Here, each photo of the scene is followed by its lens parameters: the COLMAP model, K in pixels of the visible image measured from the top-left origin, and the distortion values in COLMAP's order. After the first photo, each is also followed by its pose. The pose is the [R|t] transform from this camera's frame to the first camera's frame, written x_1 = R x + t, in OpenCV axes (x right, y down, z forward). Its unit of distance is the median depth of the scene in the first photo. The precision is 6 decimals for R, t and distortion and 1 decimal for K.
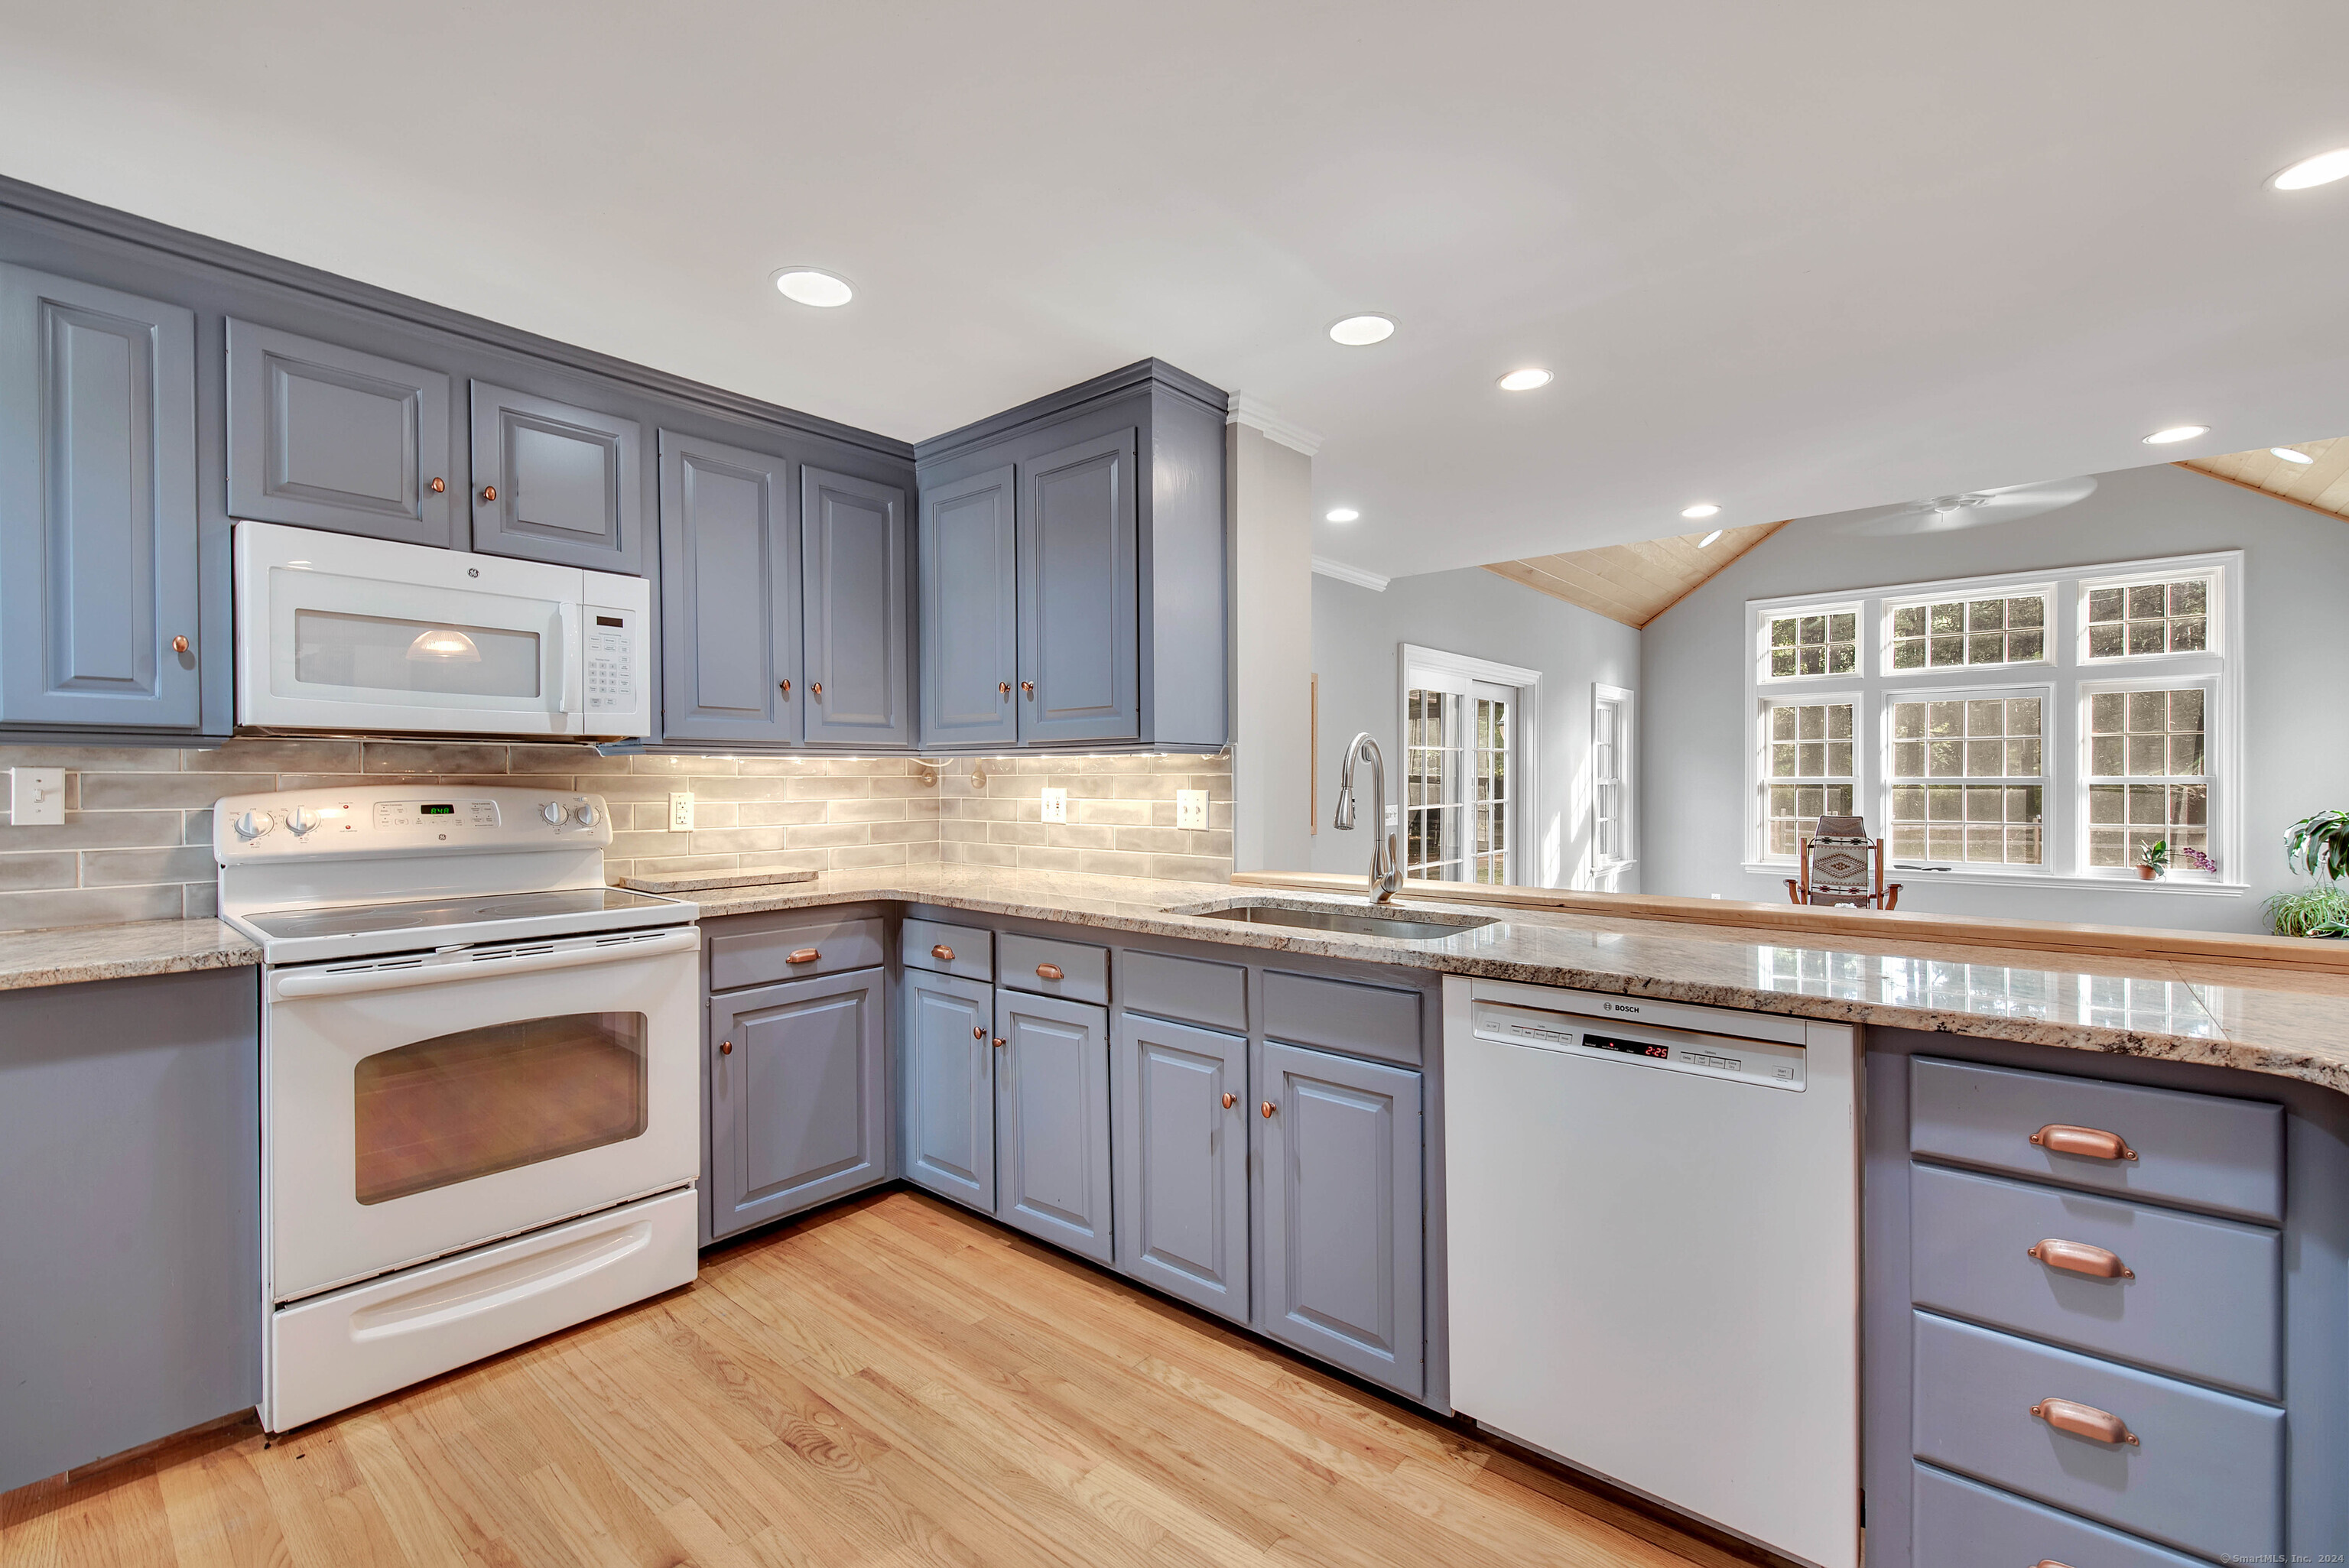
lens RADIAL K [[999.4, 0, 1185.3], [0, 999.4, 788.1], [0, 0, 1]] dist [-0.001170, -0.000663]
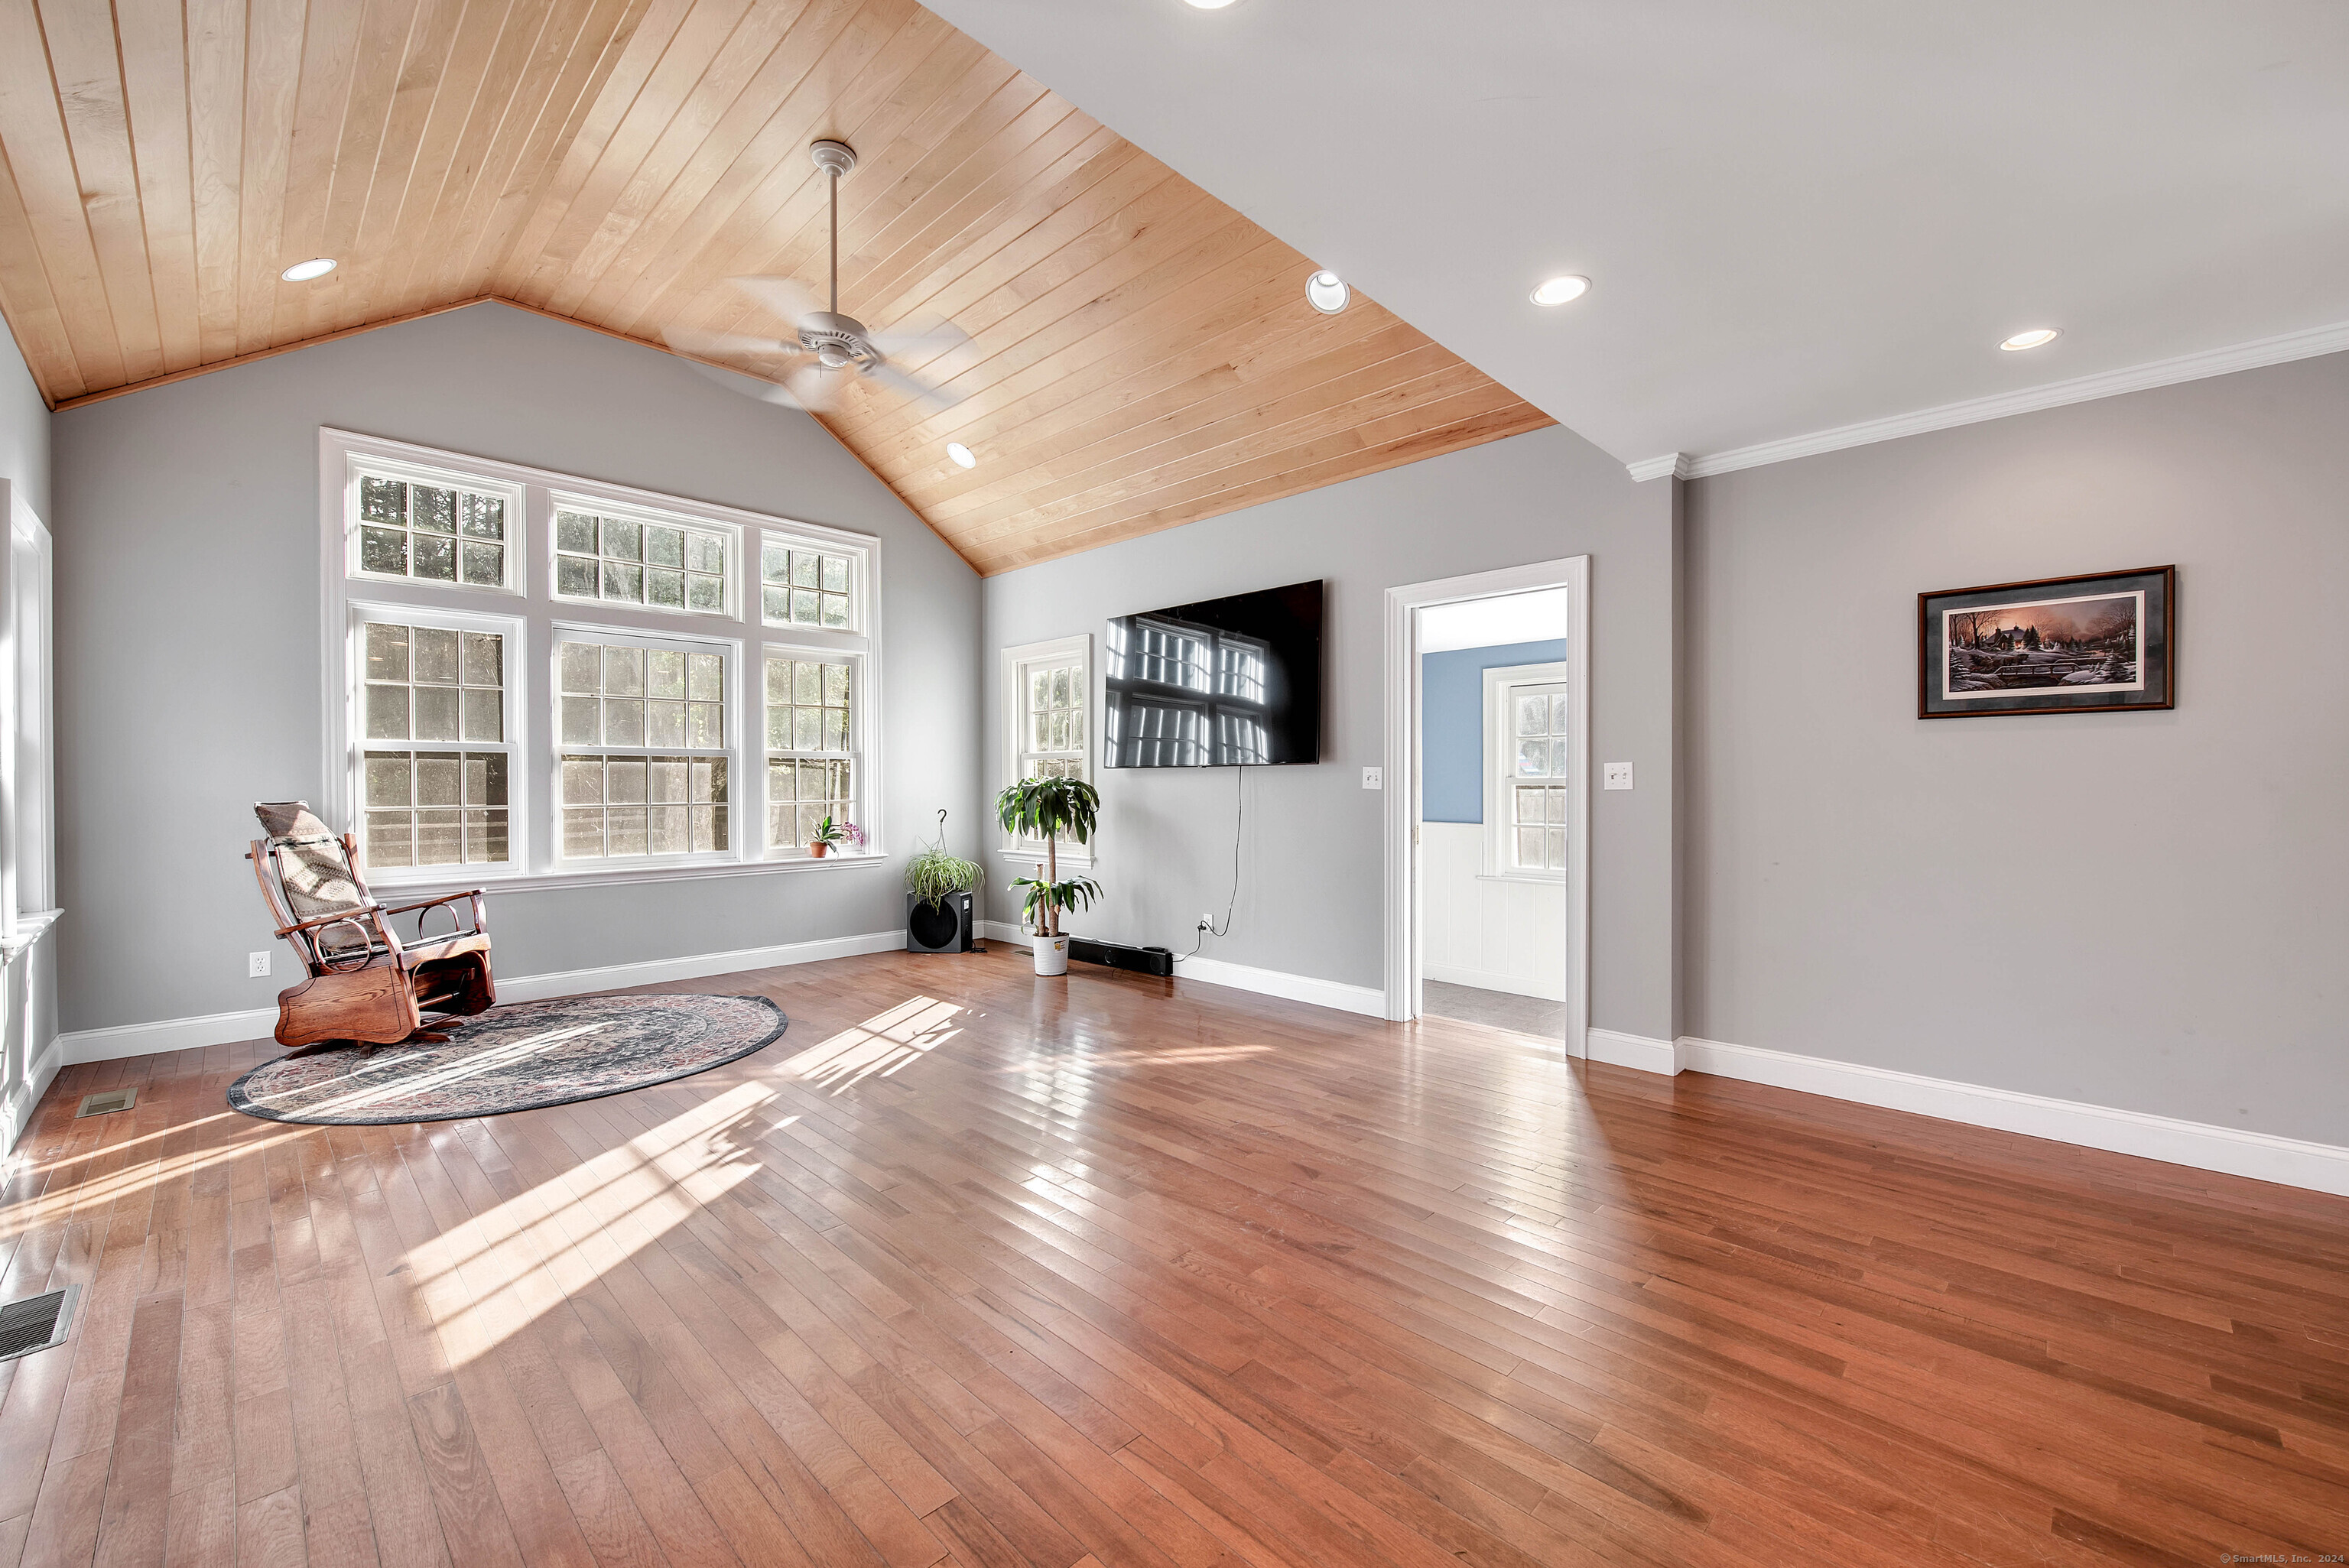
lens RADIAL K [[955.7, 0, 1204.6], [0, 955.7, 787.6], [0, 0, 1]] dist [-0.001558, -0.000238]
pose [[0.083077, -0.007720, 0.996513, 0.076929], [0.009634, 0.999929, 0.006943, 0.023109], [-0.996497, 0.009024, 0.083146, 0.567814]]
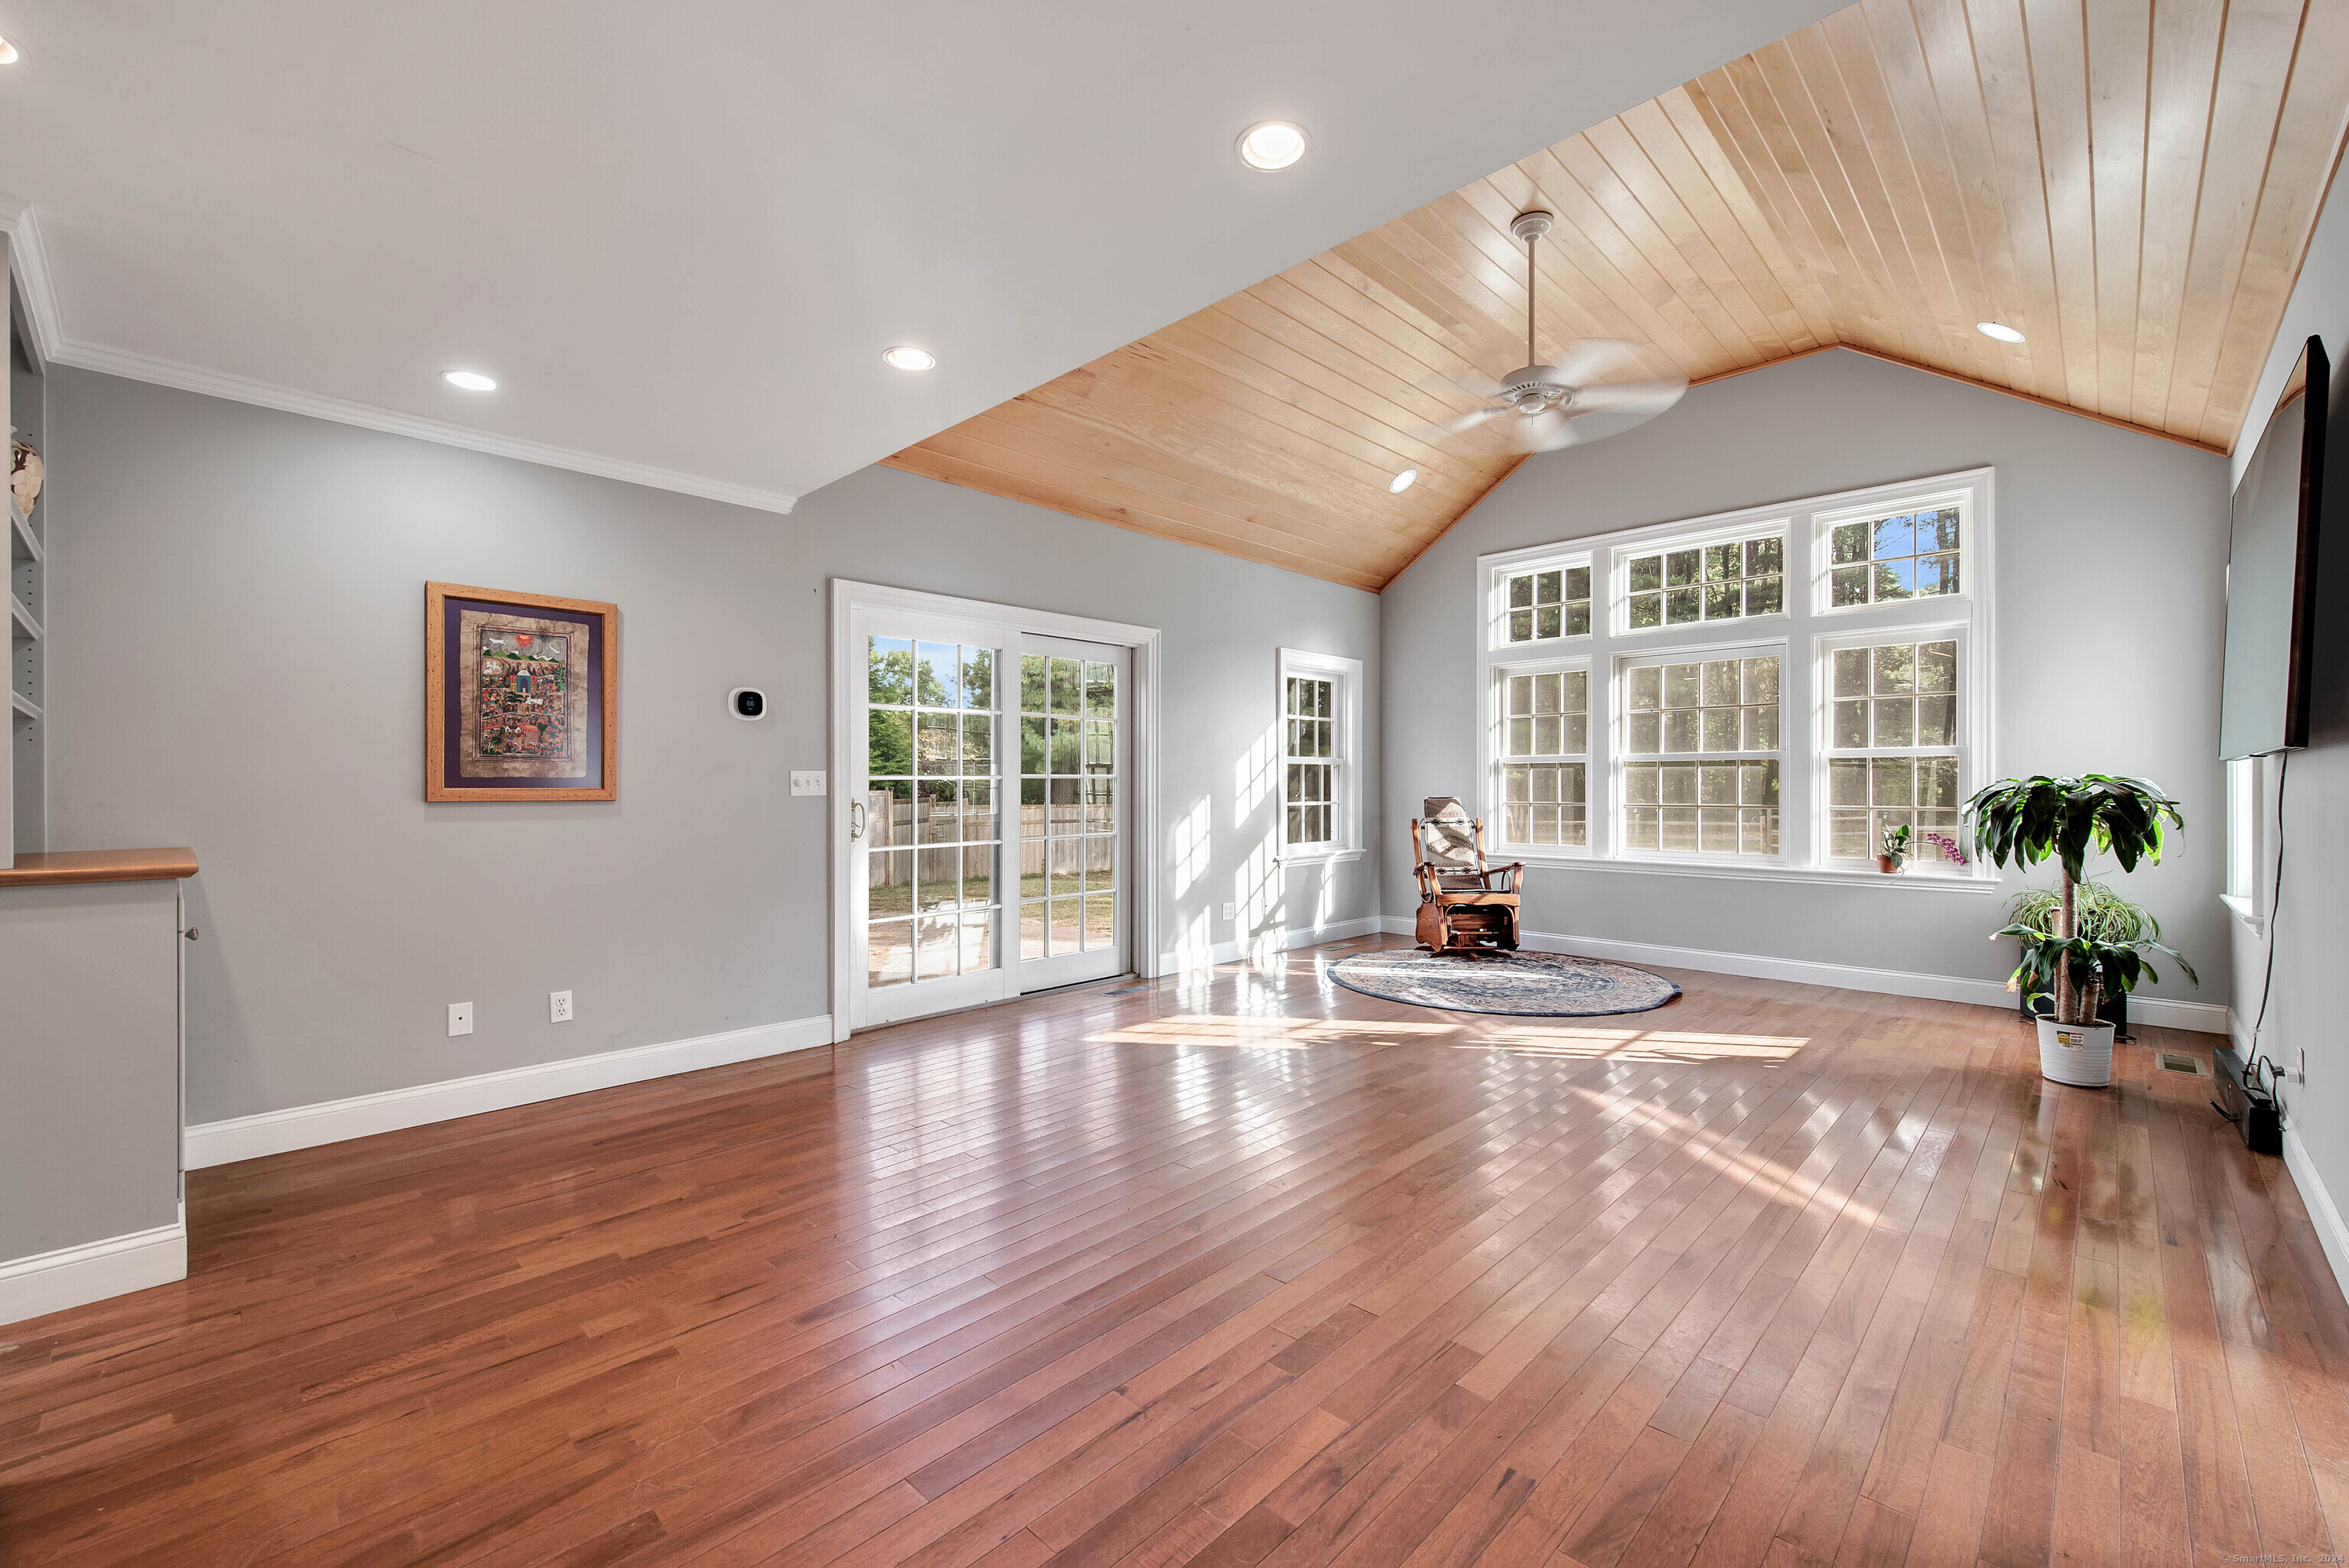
lens RADIAL K [[955.7, 0, 1188.1], [0, 955.7, 792.5], [0, 0, 1]] dist [-0.001558, -0.000238]
pose [[0.997284, 0.001818, -0.073624, 0.458268], [-0.001840, 0.999998, -0.000225, 0.027266], [0.073624, 0.000360, 0.997286, 0.174661]]
